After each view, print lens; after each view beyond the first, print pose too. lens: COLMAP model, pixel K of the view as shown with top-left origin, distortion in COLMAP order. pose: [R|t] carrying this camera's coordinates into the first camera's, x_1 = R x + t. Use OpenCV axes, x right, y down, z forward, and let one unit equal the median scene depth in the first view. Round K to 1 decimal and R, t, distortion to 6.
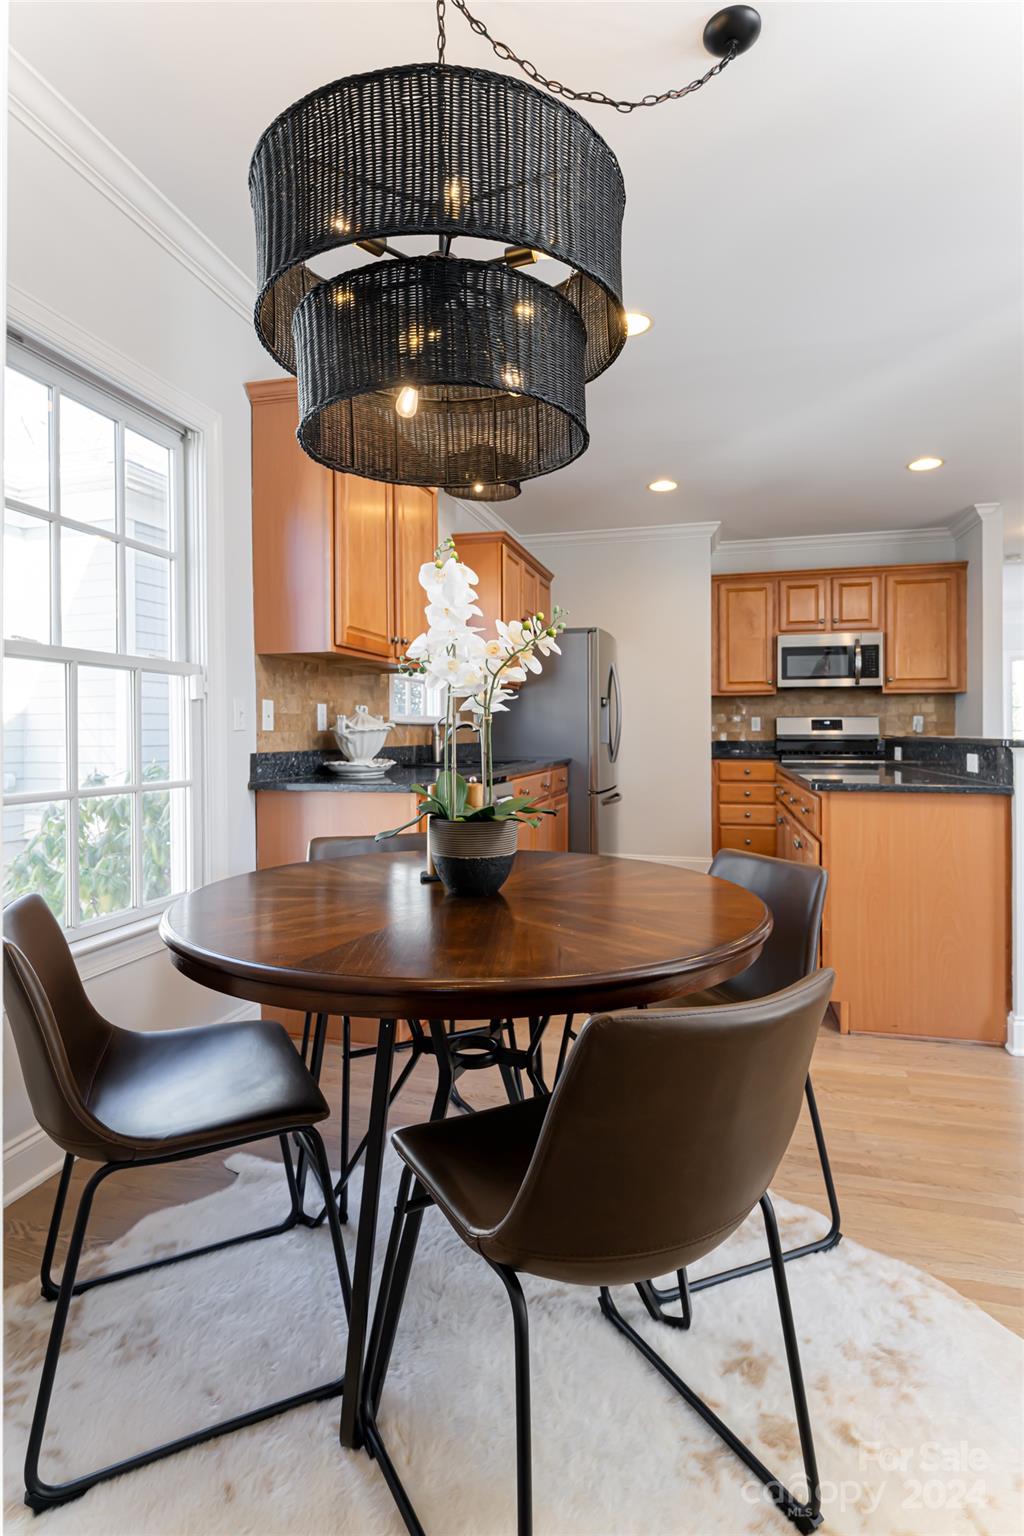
lens RADIAL K [[781.2, 0, 512.6], [0, 781.2, 731.9], [0, 0, 1]] dist [-0.000985, -0.000126]
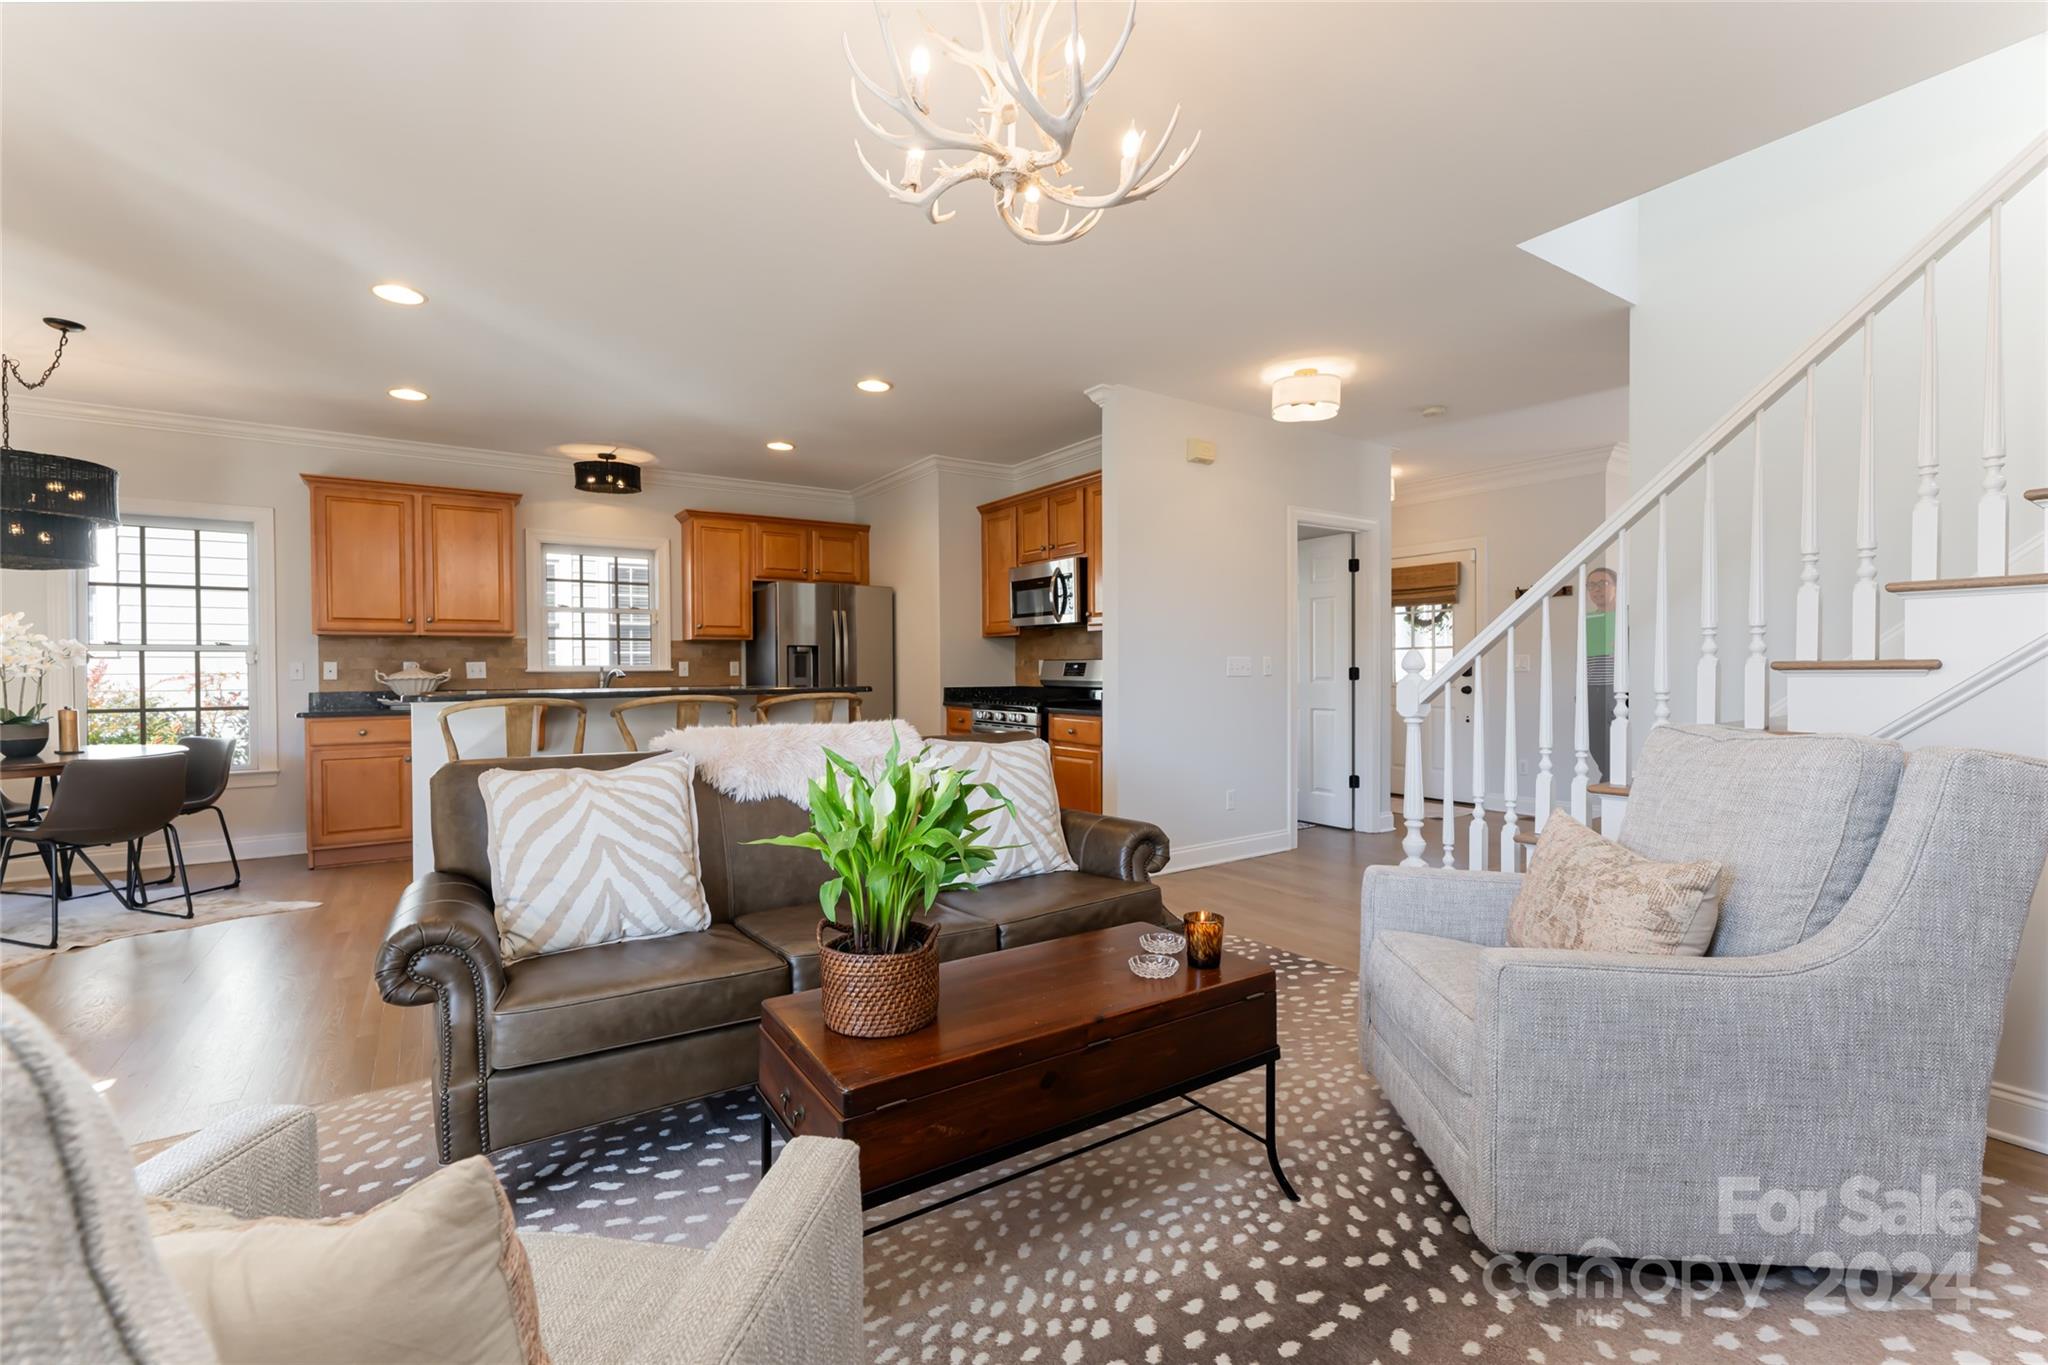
lens RADIAL K [[877.3, 0, 1024.0], [0, 877.3, 682.5], [0, 0, 1]] dist [0.000618, 0.000413]
pose [[0.754815, 0.010746, -0.655849, 1.455340], [0.002716, 0.999806, 0.019506, -0.019769], [0.655932, -0.016505, 0.754640, 0.371687]]
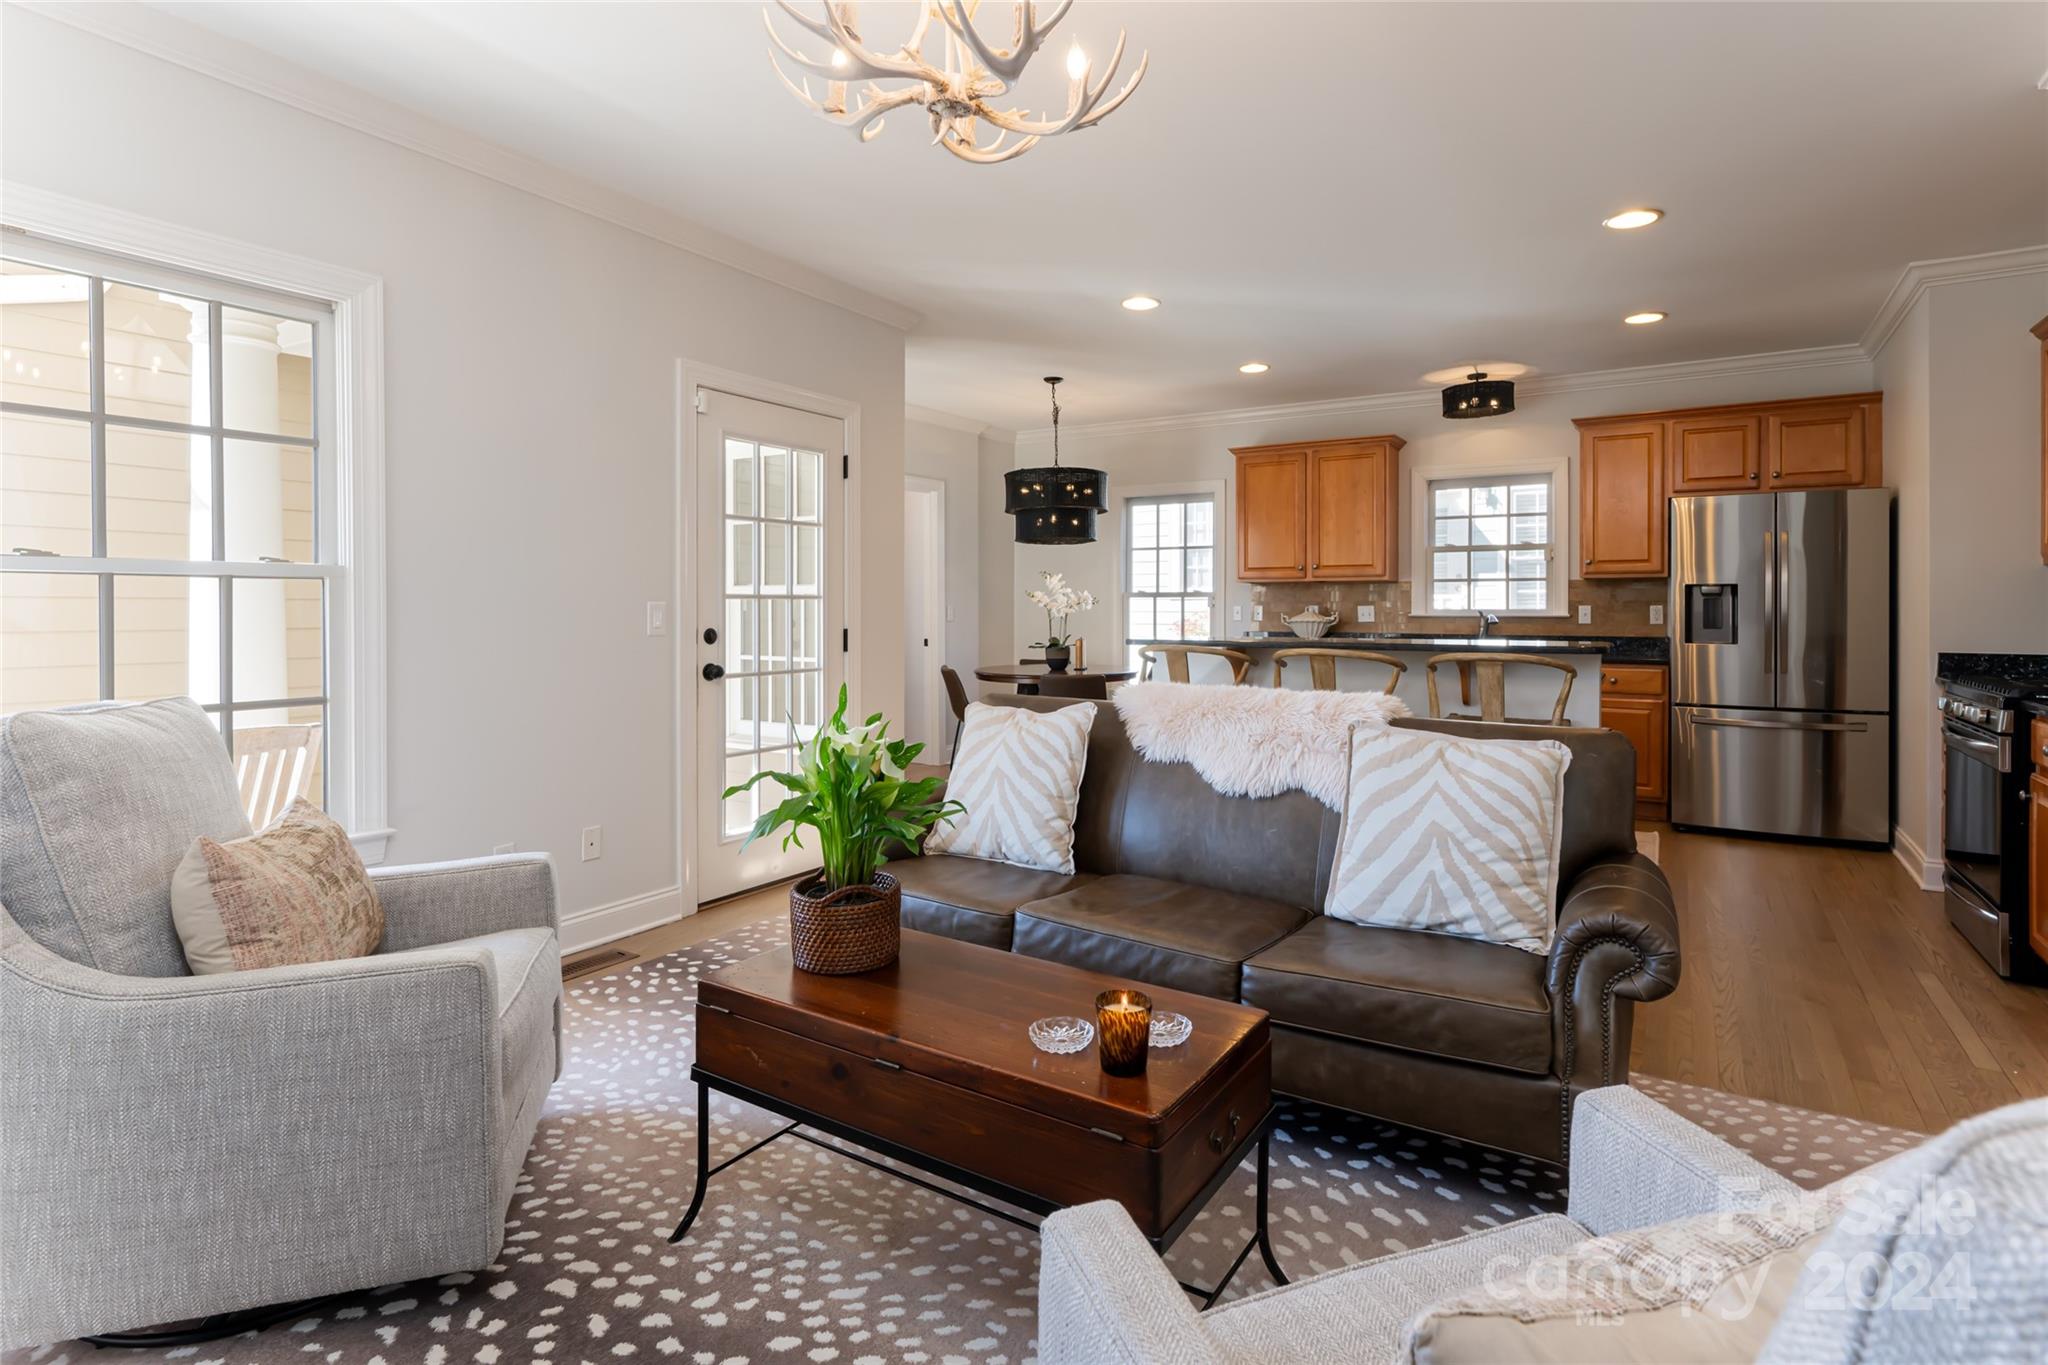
lens RADIAL K [[1008.6, 0, 1065.9], [0, 1008.6, 612.0], [0, 0, 1]] dist [-0.000068, -0.000075]
pose [[-0.279807, 0.009710, -0.960007, 1.587305], [0.001494, 0.999952, 0.009679, -0.034374], [0.960055, 0.001274, -0.279808, 0.859313]]
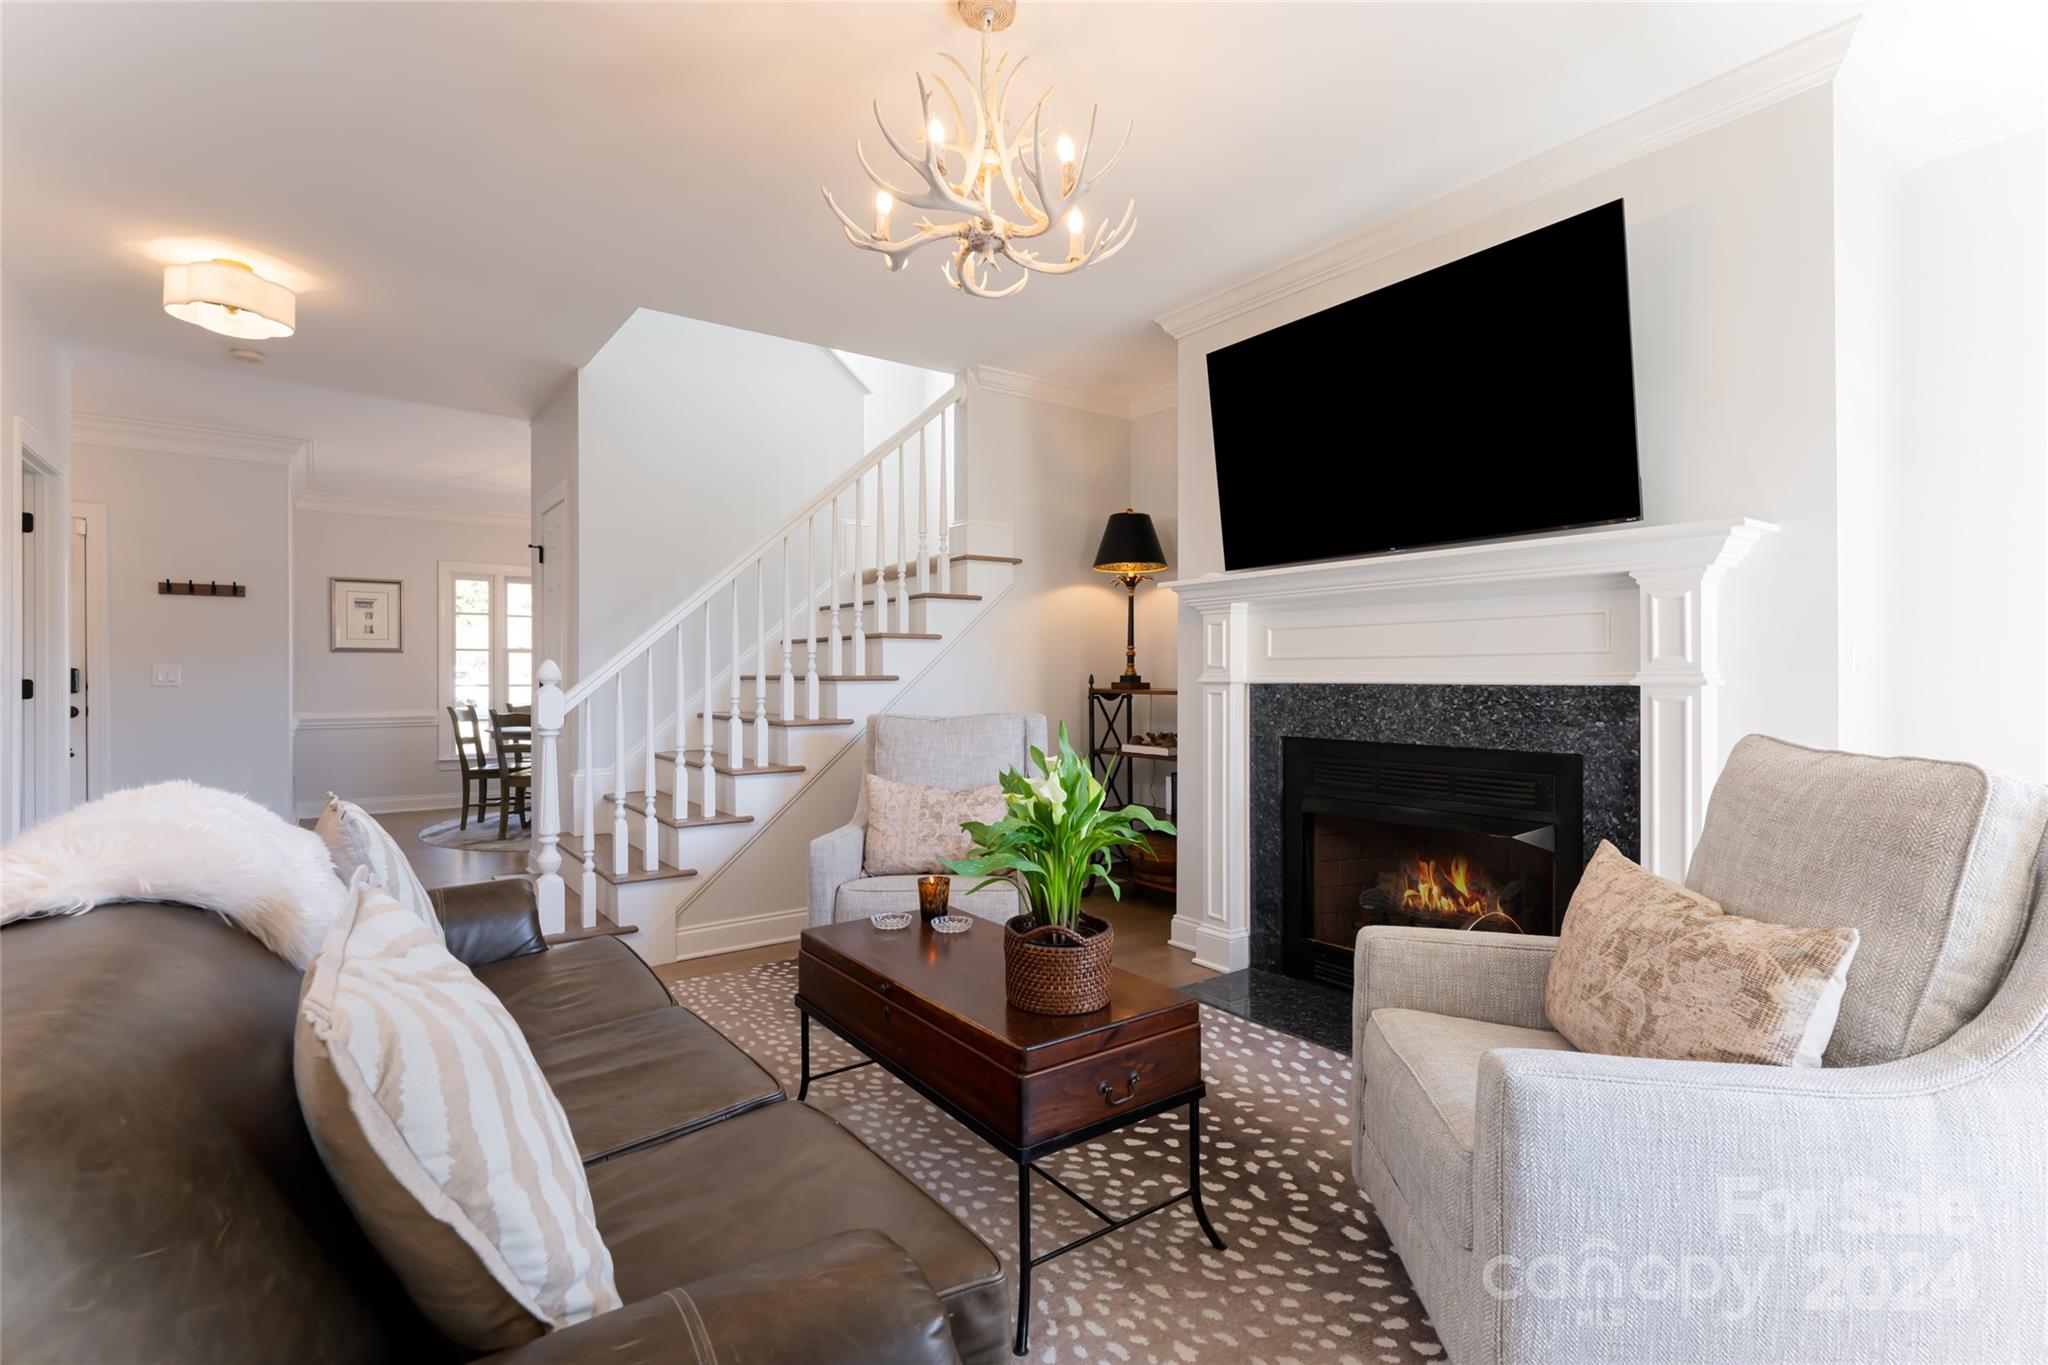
lens RADIAL K [[953.5, 0, 1024.0], [0, 953.5, 682.5], [0, 0, 1]] dist [0.009539, -0.001104]
pose [[0.619042, -0.001072, 0.785357, 0.783036], [-0.001177, 0.999997, 0.002293, -0.016251], [-0.785357, -0.002344, 0.619039, 0.352444]]
